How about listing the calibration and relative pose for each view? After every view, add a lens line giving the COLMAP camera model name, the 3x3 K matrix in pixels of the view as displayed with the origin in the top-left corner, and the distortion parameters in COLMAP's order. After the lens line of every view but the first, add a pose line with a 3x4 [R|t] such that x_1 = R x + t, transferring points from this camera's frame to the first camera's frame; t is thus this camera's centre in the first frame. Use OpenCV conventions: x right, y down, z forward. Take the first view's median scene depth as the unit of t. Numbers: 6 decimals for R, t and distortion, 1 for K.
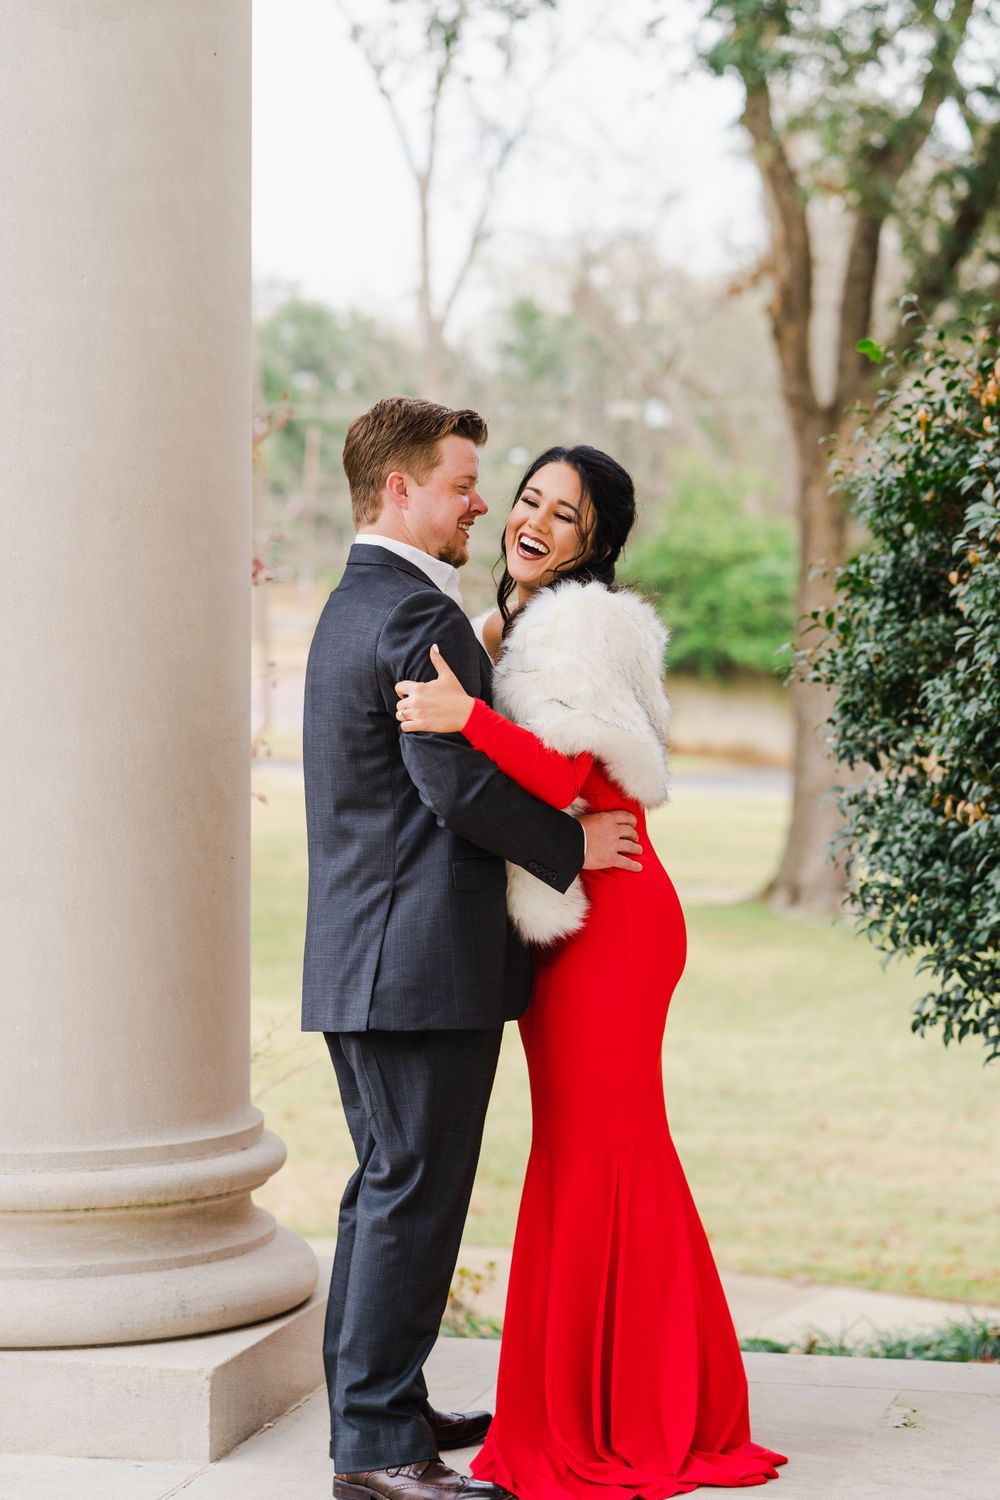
lens RADIAL K [[3728.7, 0, 499.8], [0, 3728.7, 749.5], [0, 0, 1]] dist [0.074177, 0.000000]
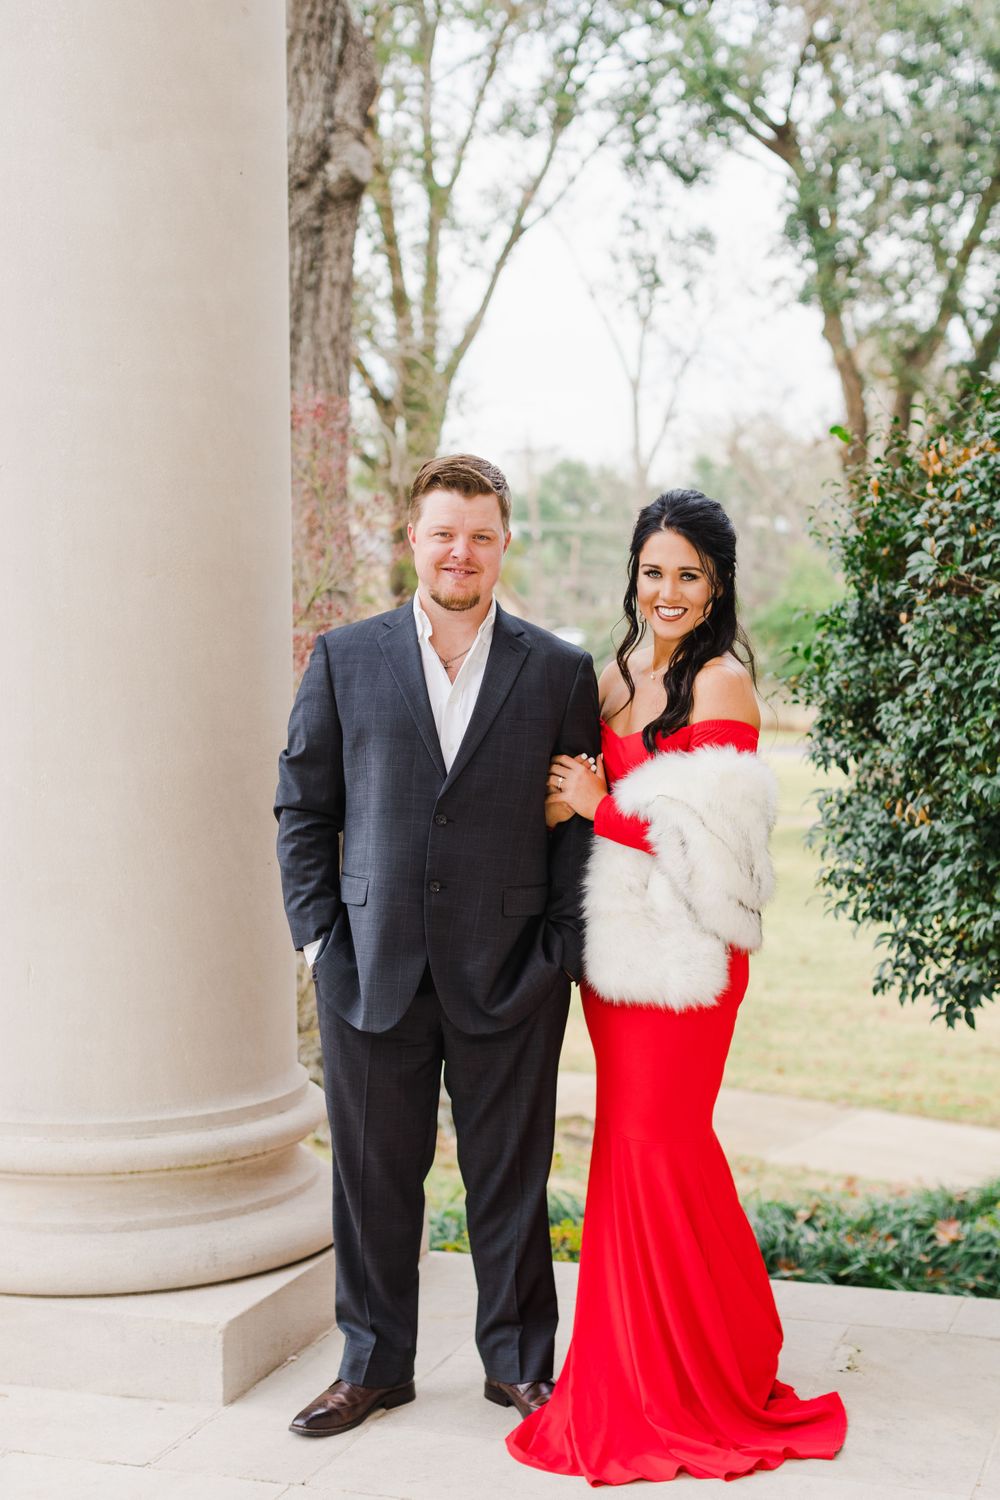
lens RADIAL K [[2238.3, 0, 501.3], [0, 2238.3, 749.7], [0, 0, 1]] dist [0.049950, 0.000000]
pose [[0.996400, -0.007172, -0.084475, 0.051496], [0.007918, 0.999933, 0.008498, -0.010371], [0.084409, -0.009136, 0.996389, 0.260828]]
